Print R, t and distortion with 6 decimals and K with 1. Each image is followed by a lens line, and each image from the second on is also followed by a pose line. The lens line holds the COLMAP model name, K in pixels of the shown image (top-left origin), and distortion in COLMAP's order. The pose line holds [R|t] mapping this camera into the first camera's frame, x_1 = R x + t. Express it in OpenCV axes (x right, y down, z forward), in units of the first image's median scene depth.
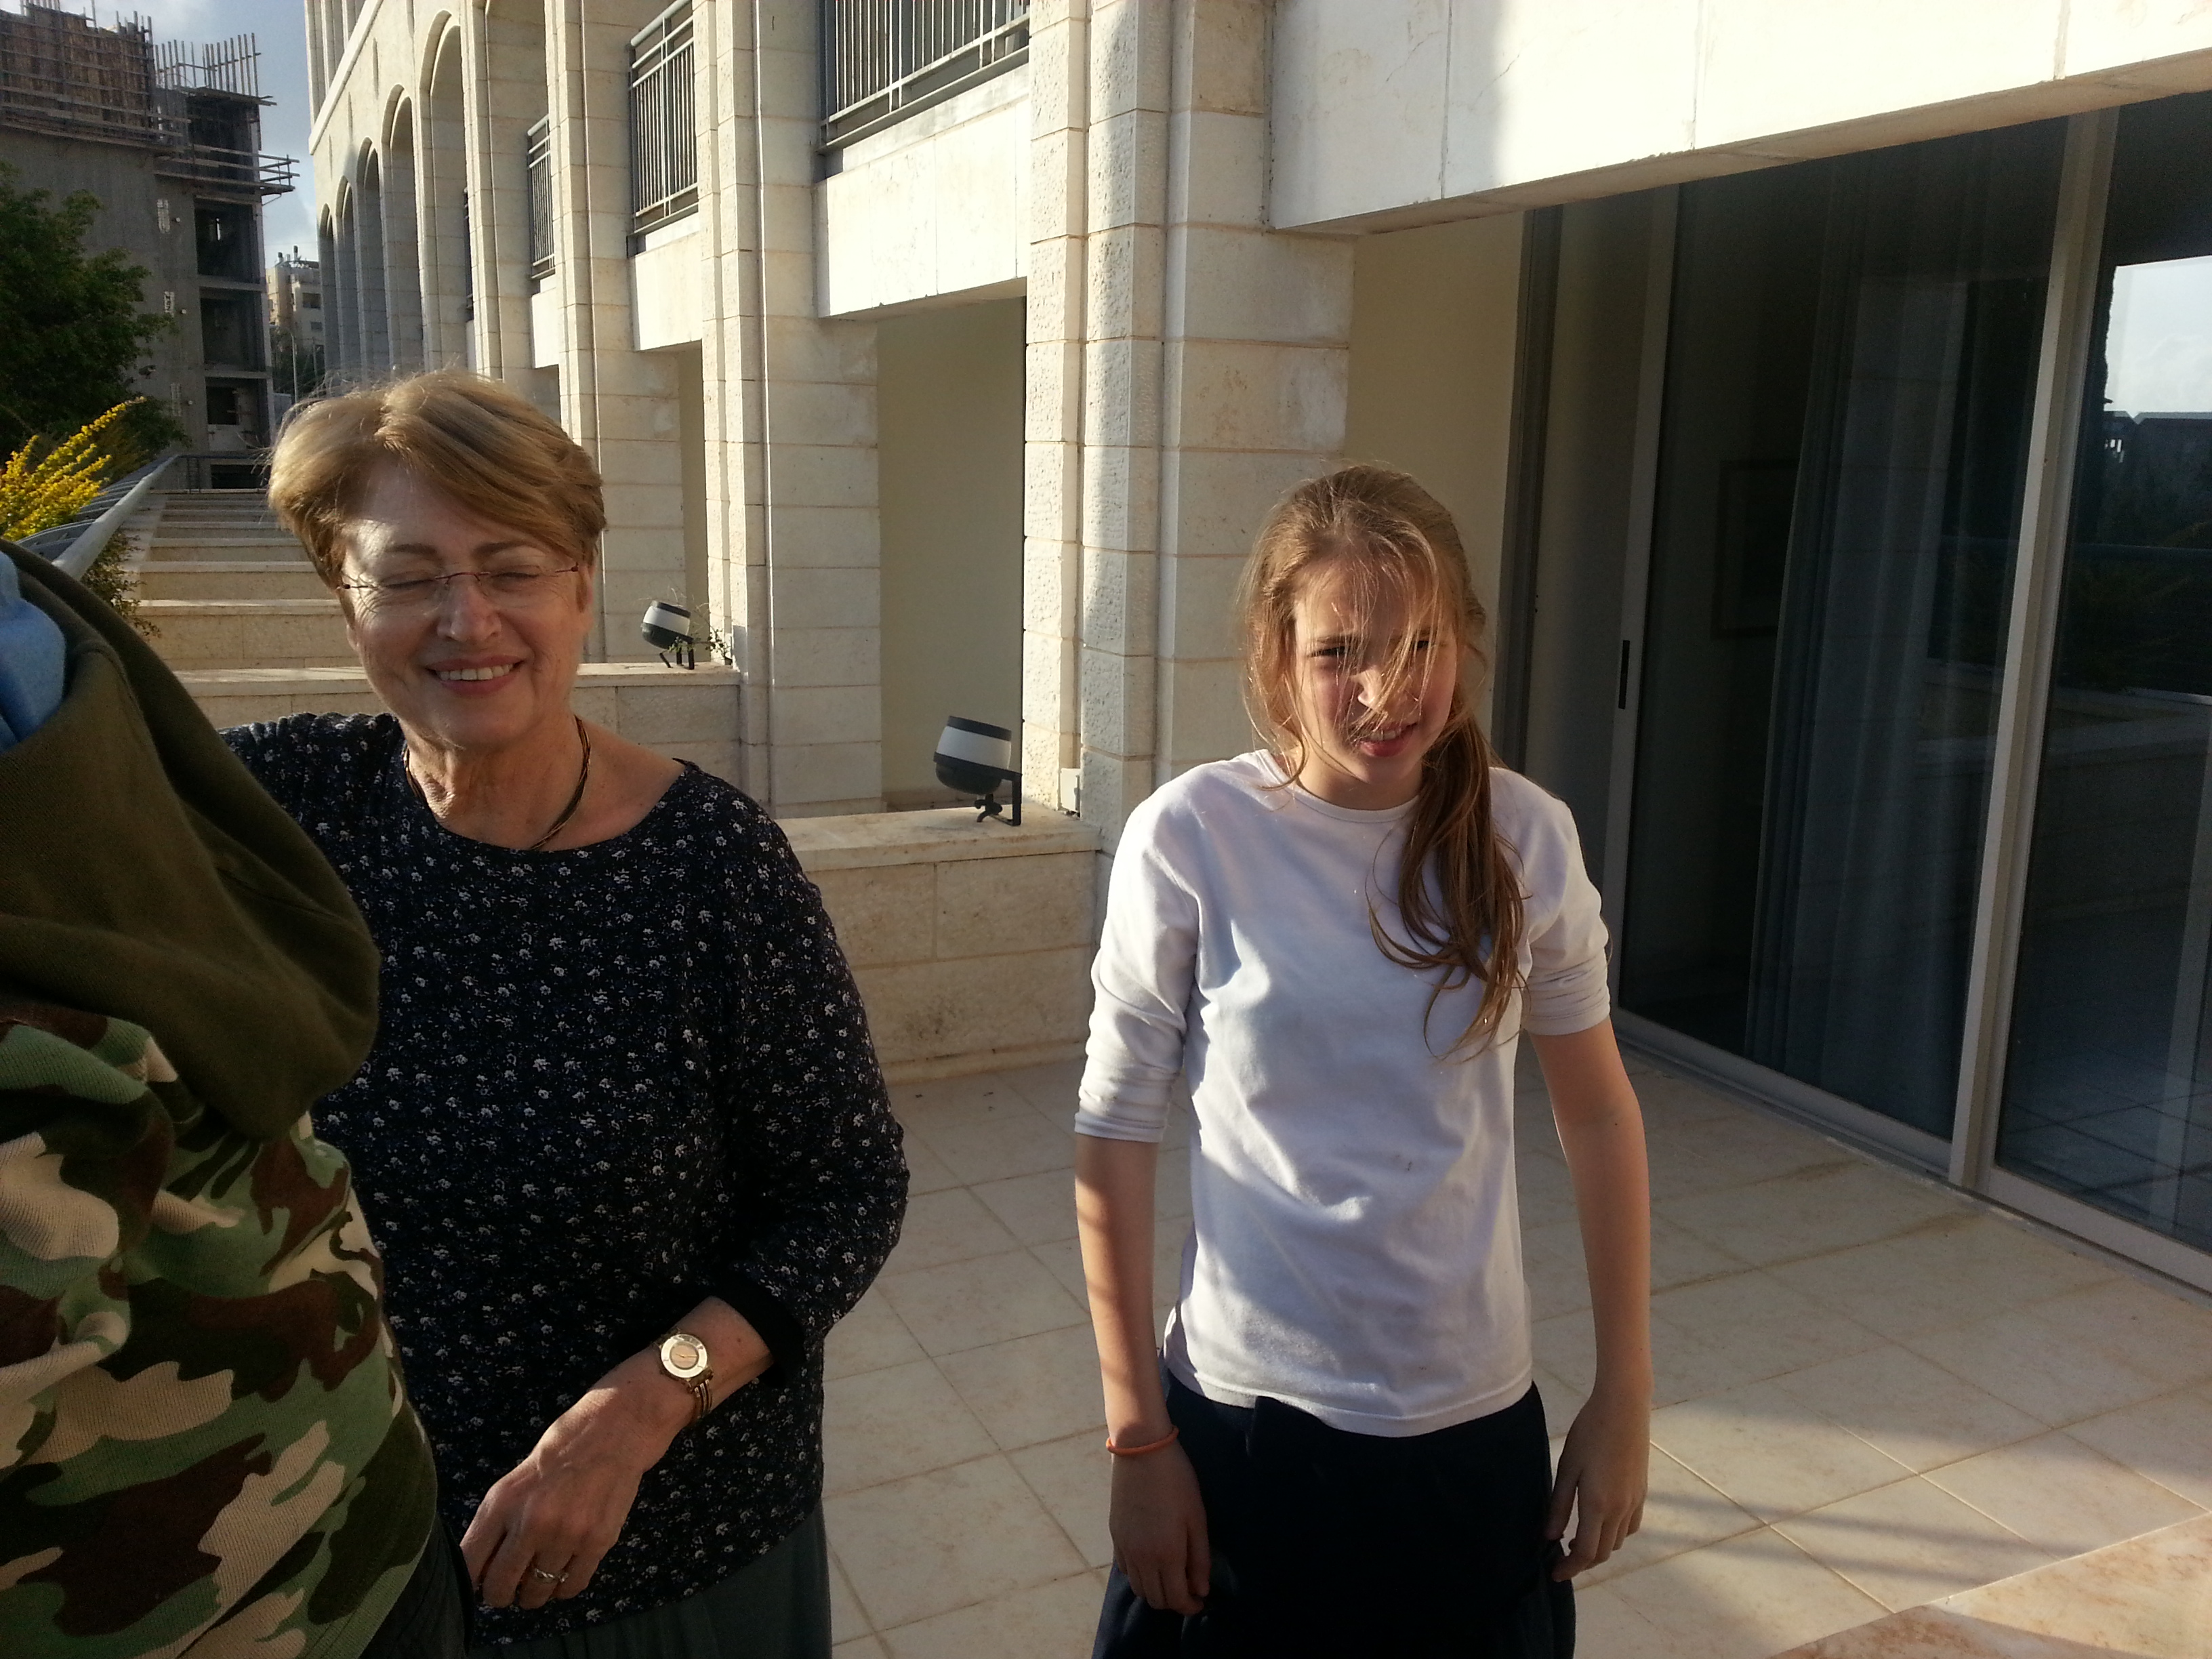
lens RADIAL K [[1769.5, 0, 1102.9], [0, 1769.5, 791.8], [0, 0, 1]] dist [0.102996, -0.152941]
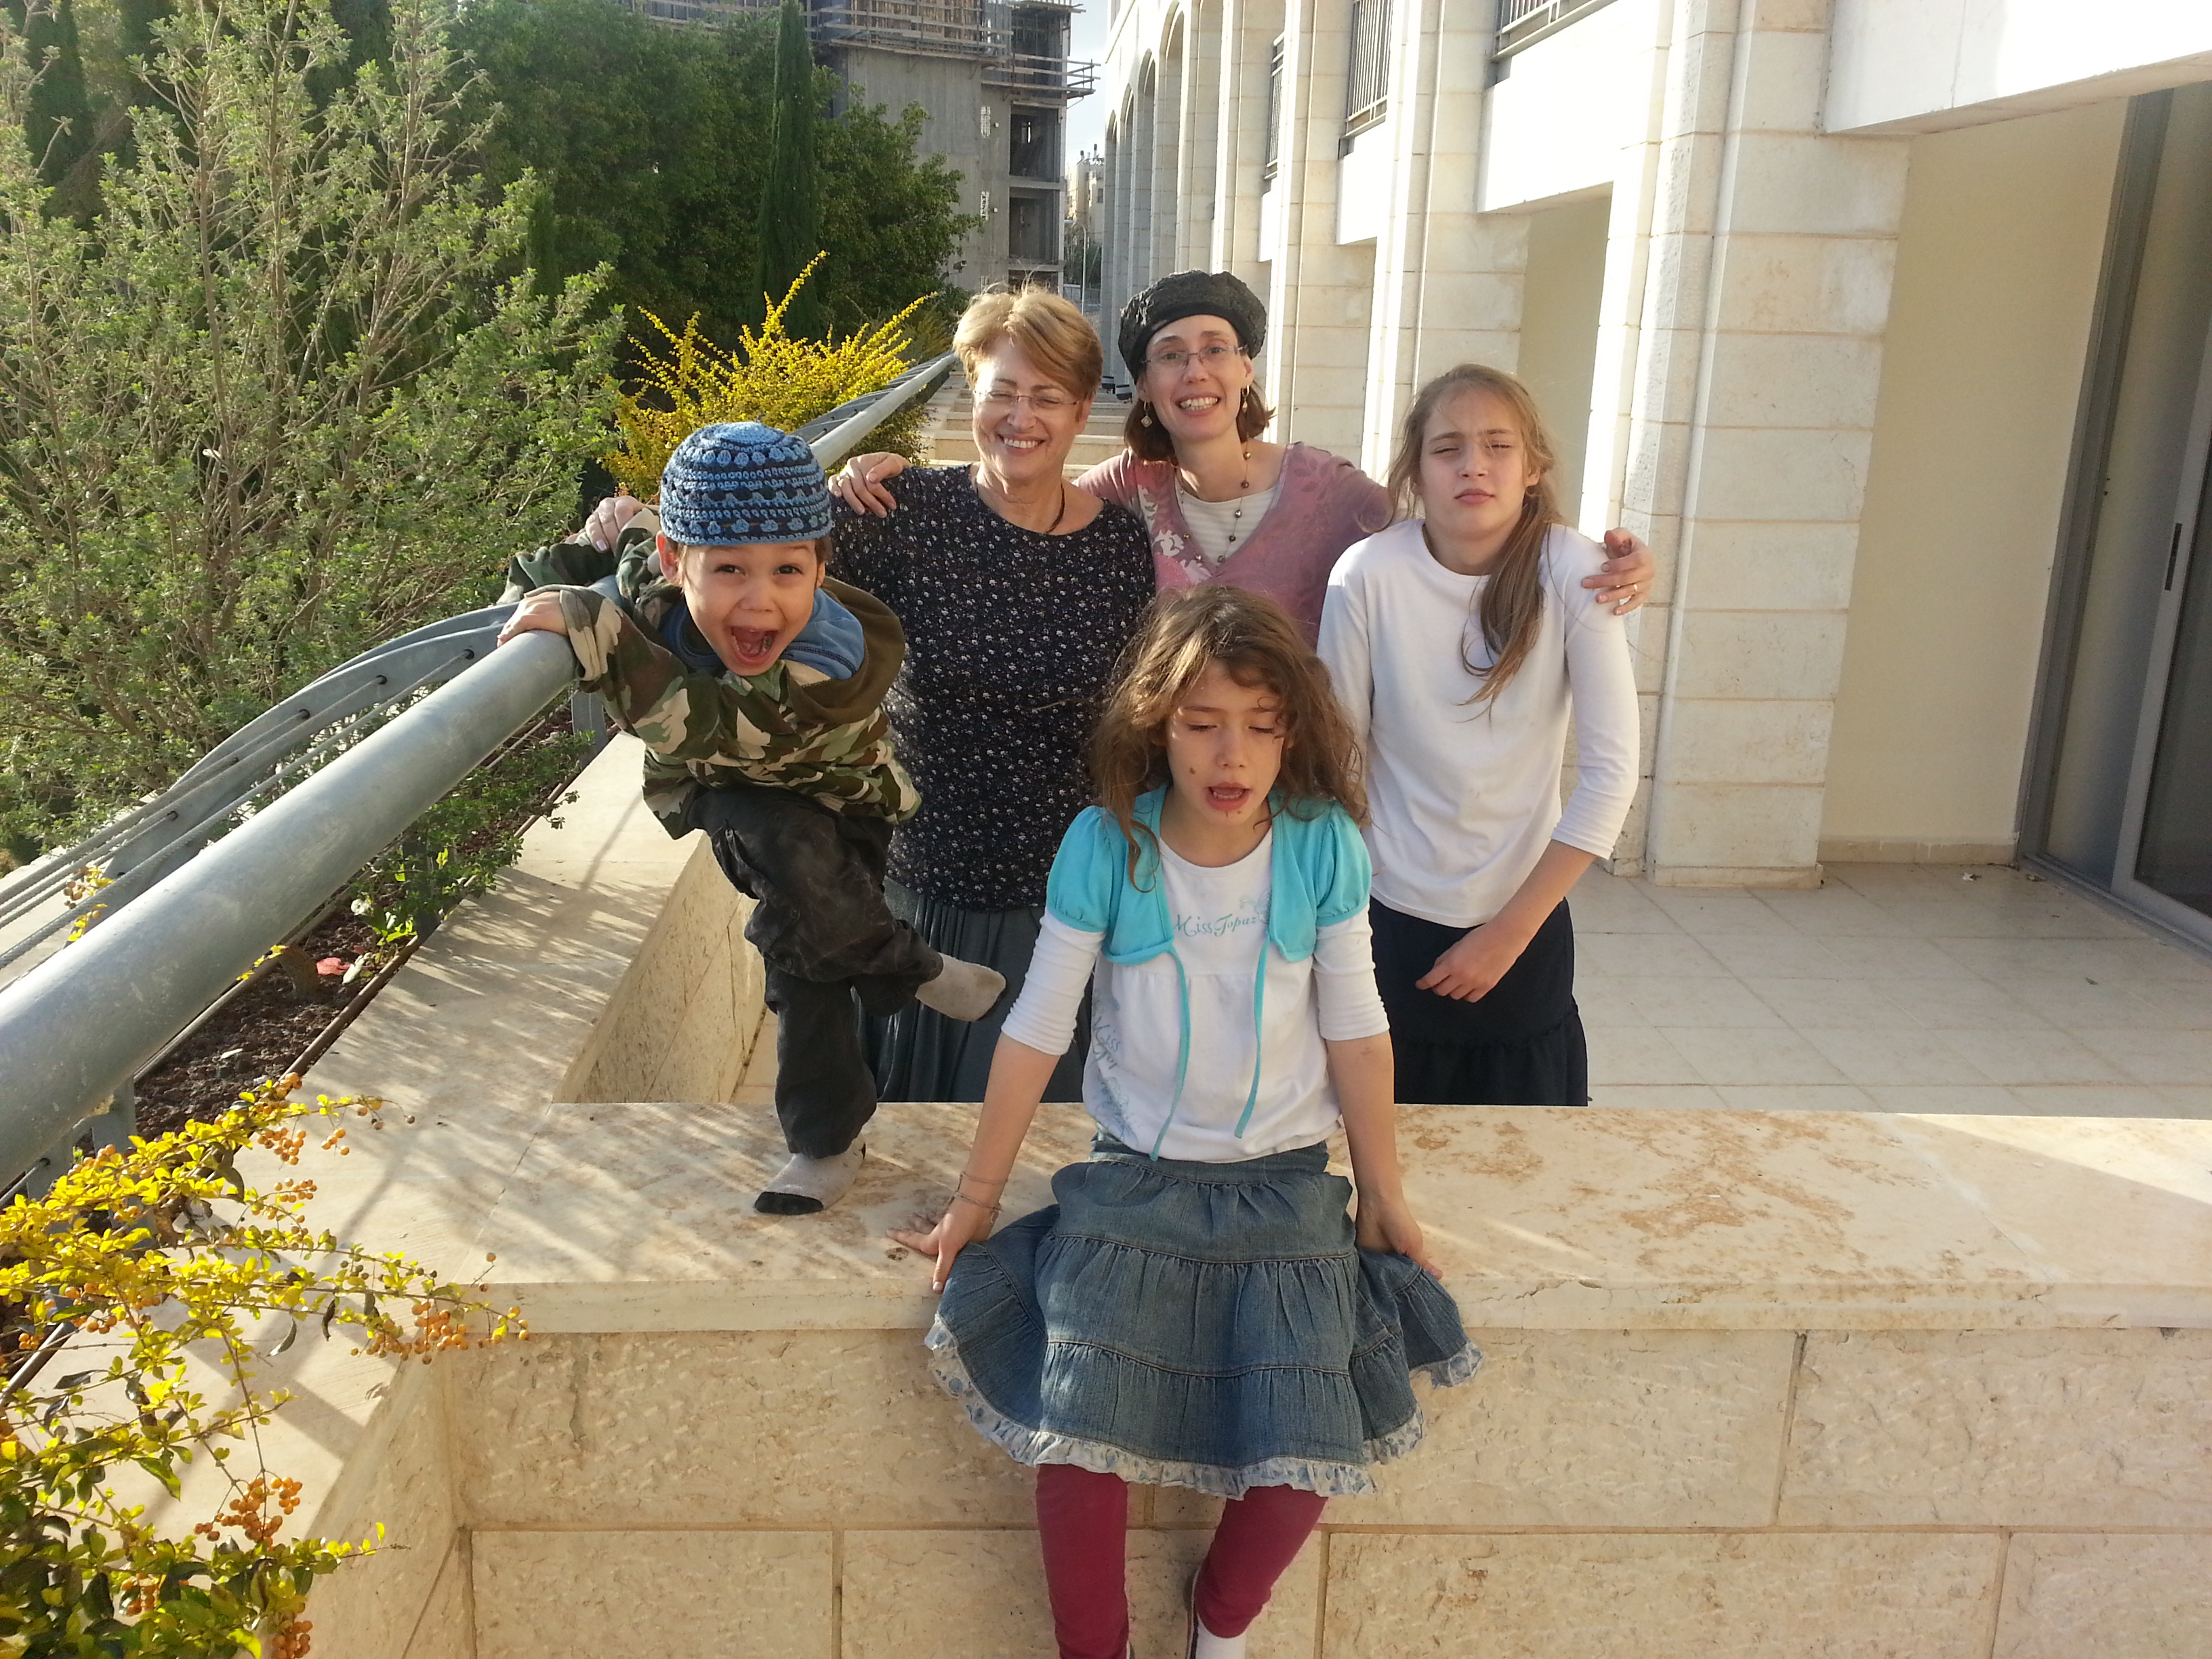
lens RADIAL K [[1774.5, 0, 1102.8], [0, 1774.5, 798.1], [0, 0, 1]] dist [0.104835, -0.177193]
pose [[0.919626, 0.105449, -0.378375, 0.090212], [-0.081588, 0.993562, 0.078599, 0.027677], [0.384228, -0.041411, 0.922309, -0.137375]]
